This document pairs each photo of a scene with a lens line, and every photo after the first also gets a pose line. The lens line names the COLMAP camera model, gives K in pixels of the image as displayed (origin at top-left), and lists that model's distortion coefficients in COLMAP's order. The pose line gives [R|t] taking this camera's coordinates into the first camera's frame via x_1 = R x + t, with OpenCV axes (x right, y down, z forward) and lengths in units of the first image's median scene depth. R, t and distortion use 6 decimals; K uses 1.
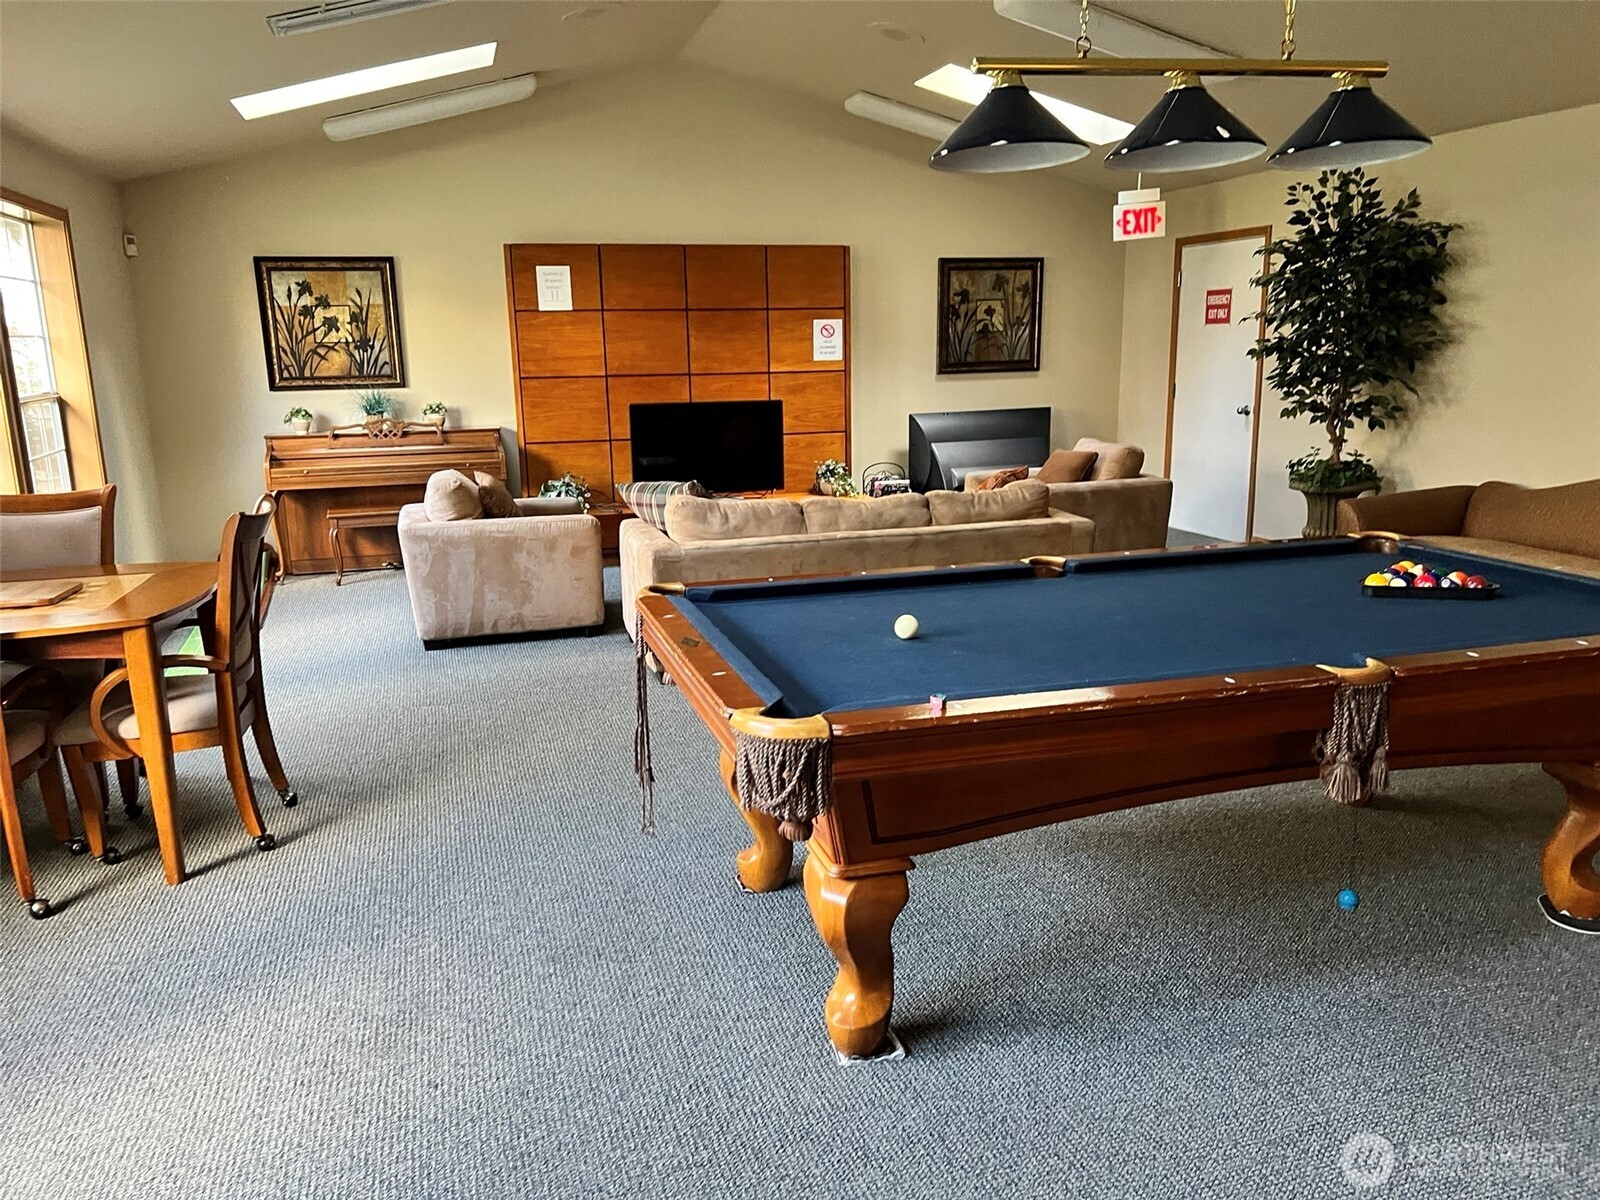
lens RADIAL K [[1206.4, 0, 790.4], [0, 1206.4, 613.3], [0, 0, 1]] dist [0.022932, -0.009865]
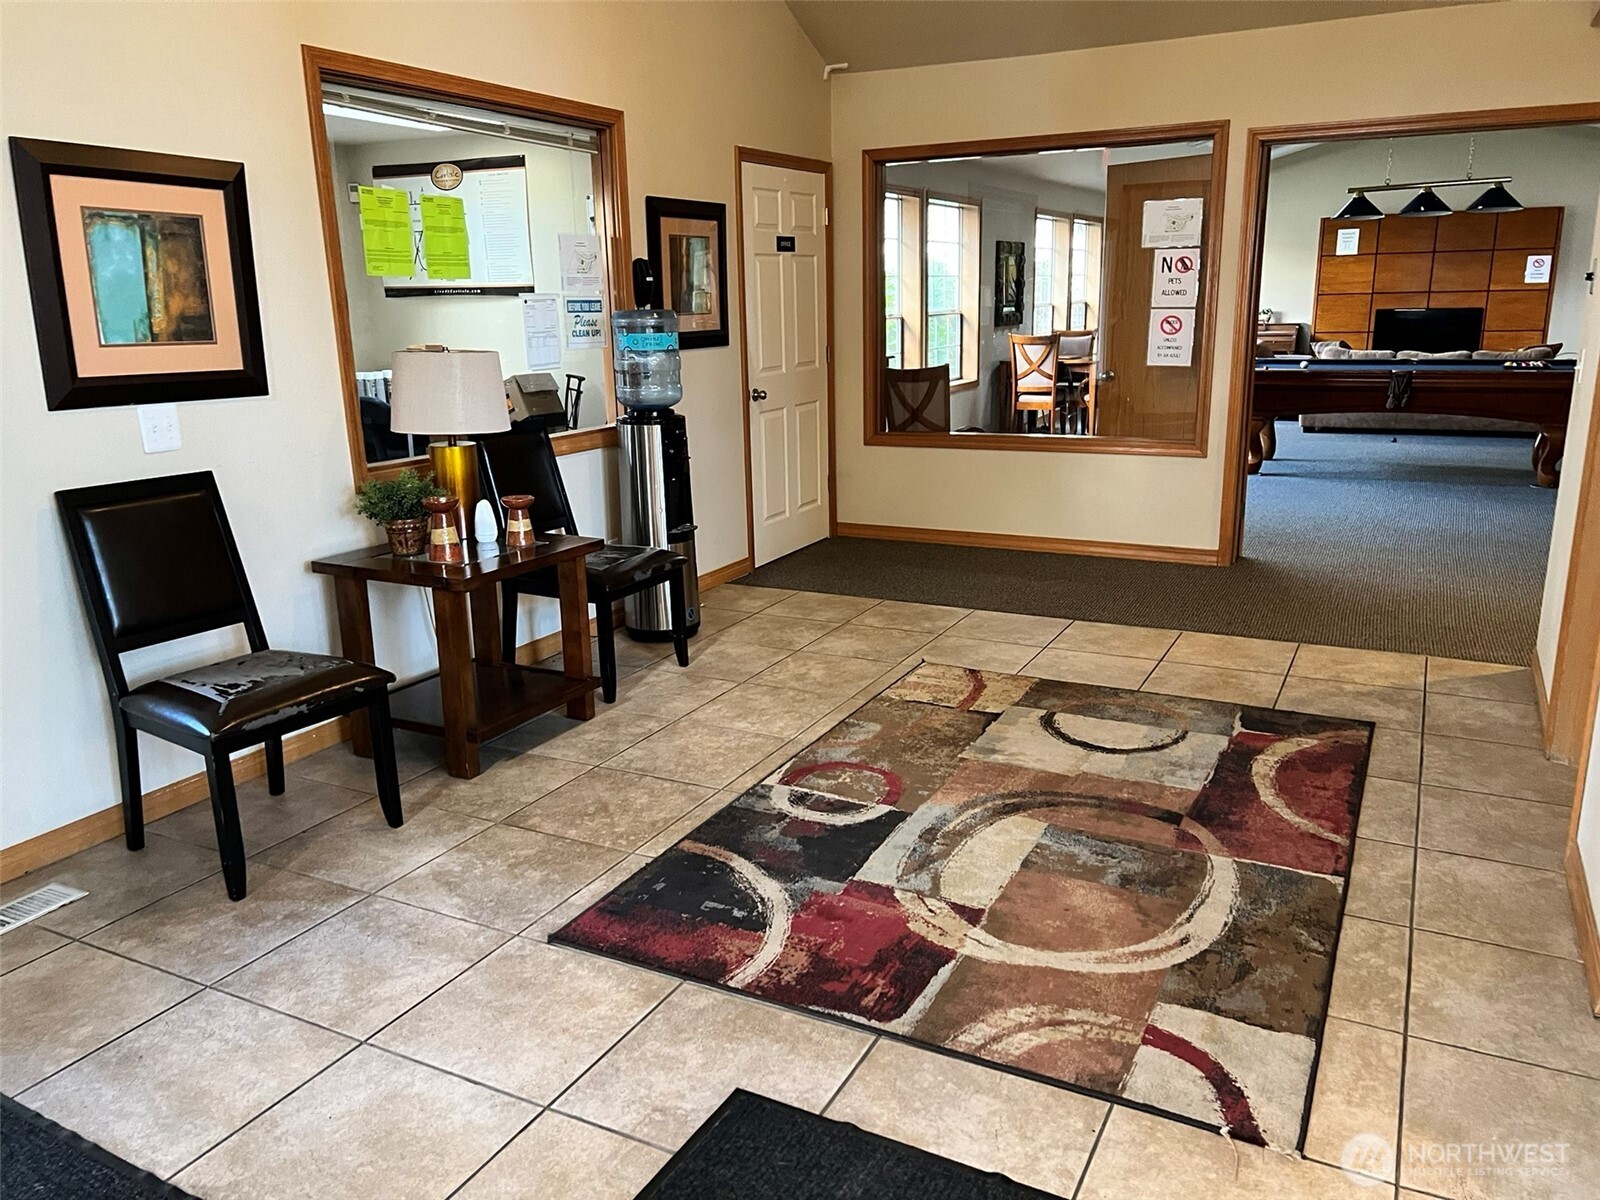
lens RADIAL K [[1206.4, 0, 792.2], [0, 1206.4, 594.7], [0, 0, 1]] dist [0.022932, -0.009865]
pose [[0.719513, 0.169108, -0.673575, 0.485697], [-0.140571, 0.985287, 0.097208, 0.170759], [0.680104, 0.024743, 0.732698, -0.796733]]
